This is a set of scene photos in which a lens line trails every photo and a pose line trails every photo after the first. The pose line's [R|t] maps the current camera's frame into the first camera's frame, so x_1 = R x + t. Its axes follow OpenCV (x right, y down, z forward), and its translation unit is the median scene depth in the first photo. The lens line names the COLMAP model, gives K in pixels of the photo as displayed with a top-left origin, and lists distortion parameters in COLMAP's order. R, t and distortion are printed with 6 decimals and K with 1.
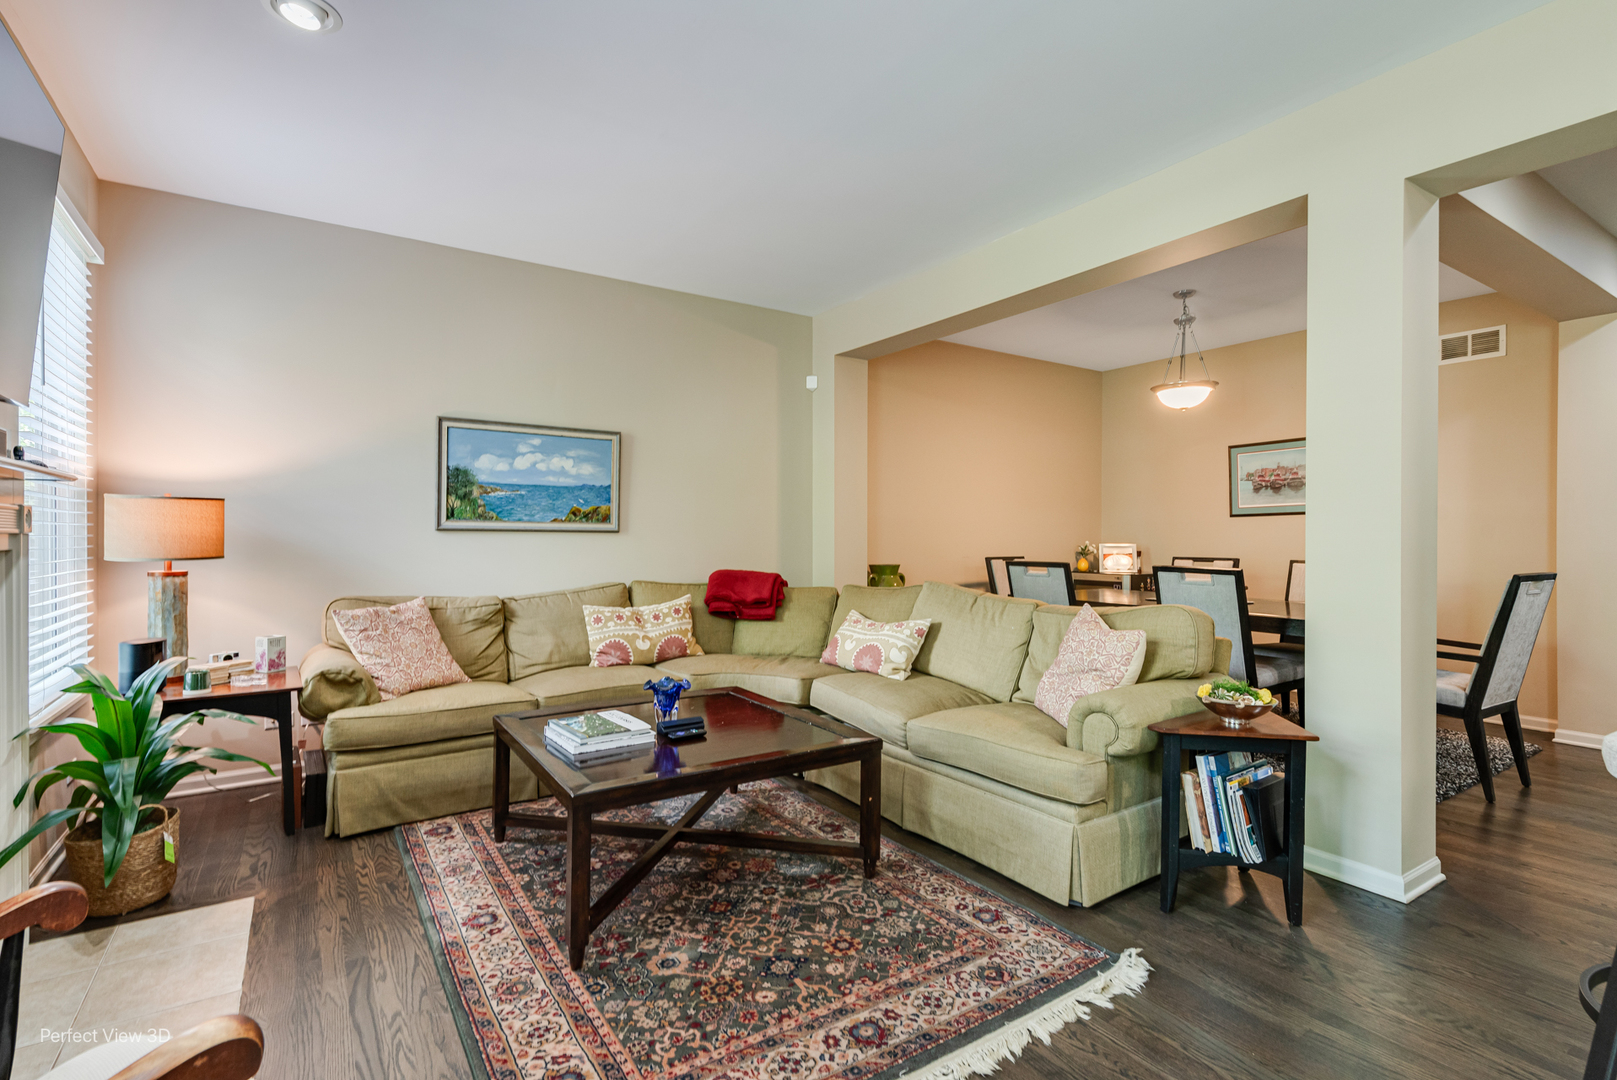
lens RADIAL K [[757.0, 0, 802.9], [0, 757.0, 547.7], [0, 0, 1]] dist [0.013765, -0.001366]
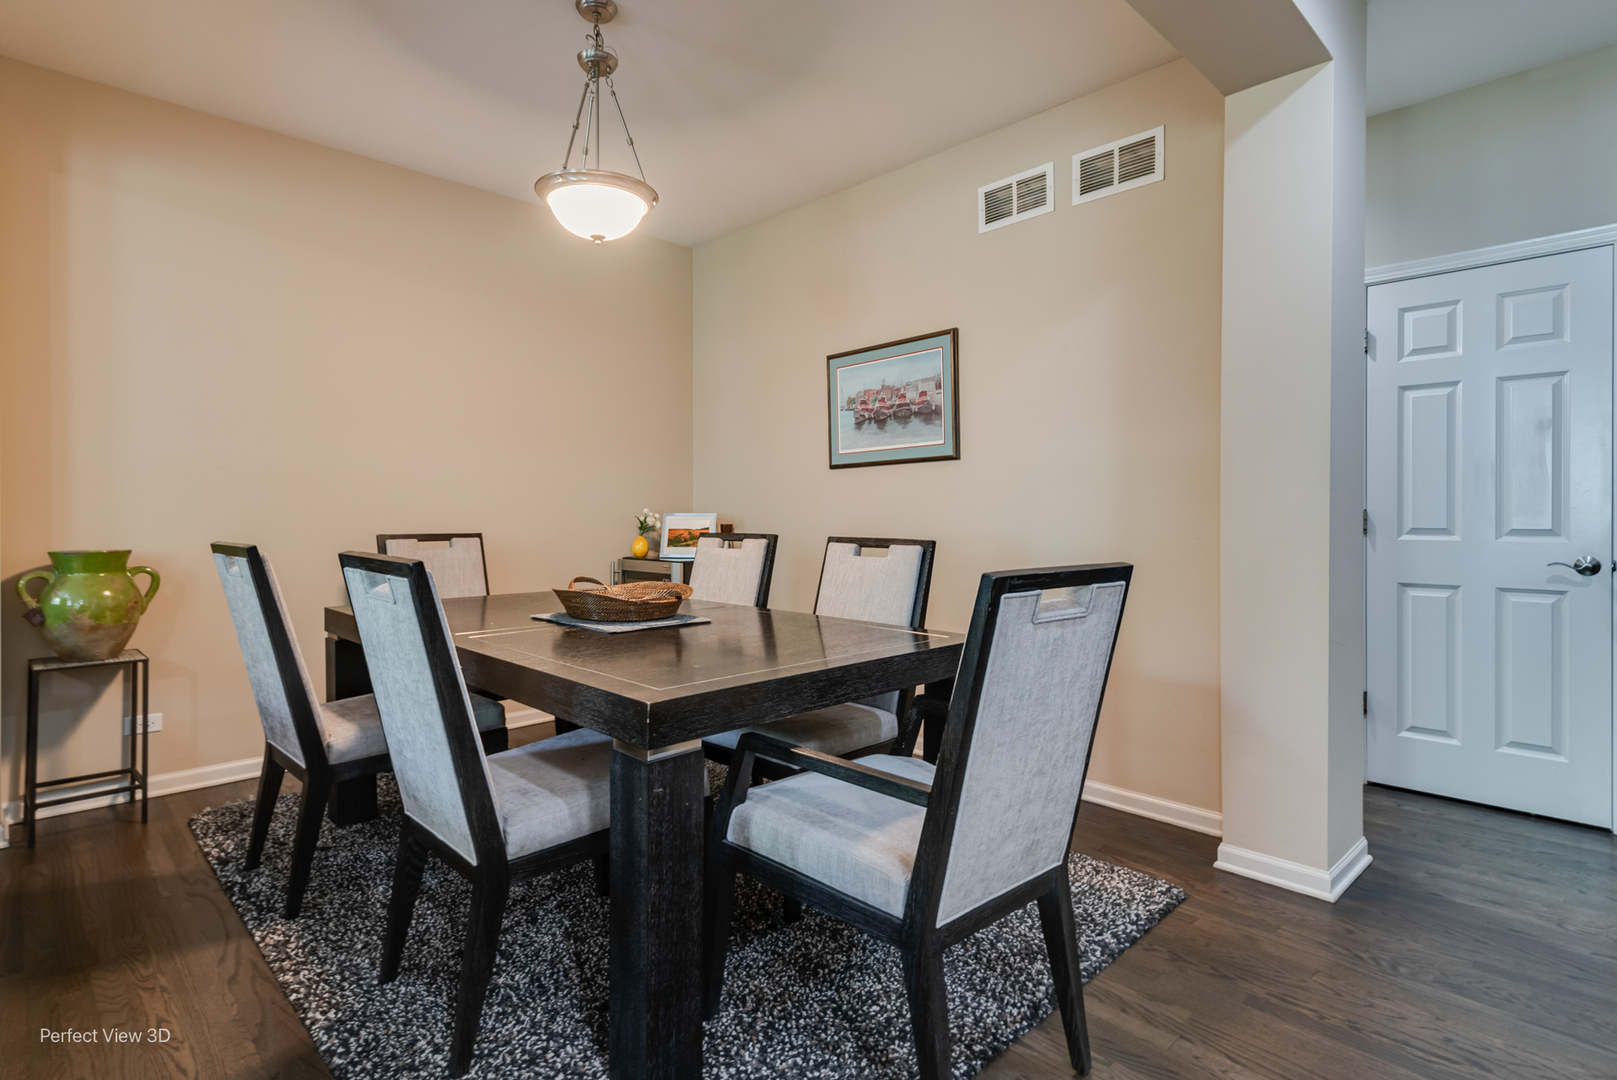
lens RADIAL K [[825.9, 0, 798.2], [0, 825.9, 527.9], [0, 0, 1]] dist [0.016661, -0.001001]
pose [[0.984008, -0.004694, 0.178061, 0.520134], [0.004551, 0.999989, 0.001212, 0.008162], [-0.178065, -0.000382, 0.984019, 0.422450]]
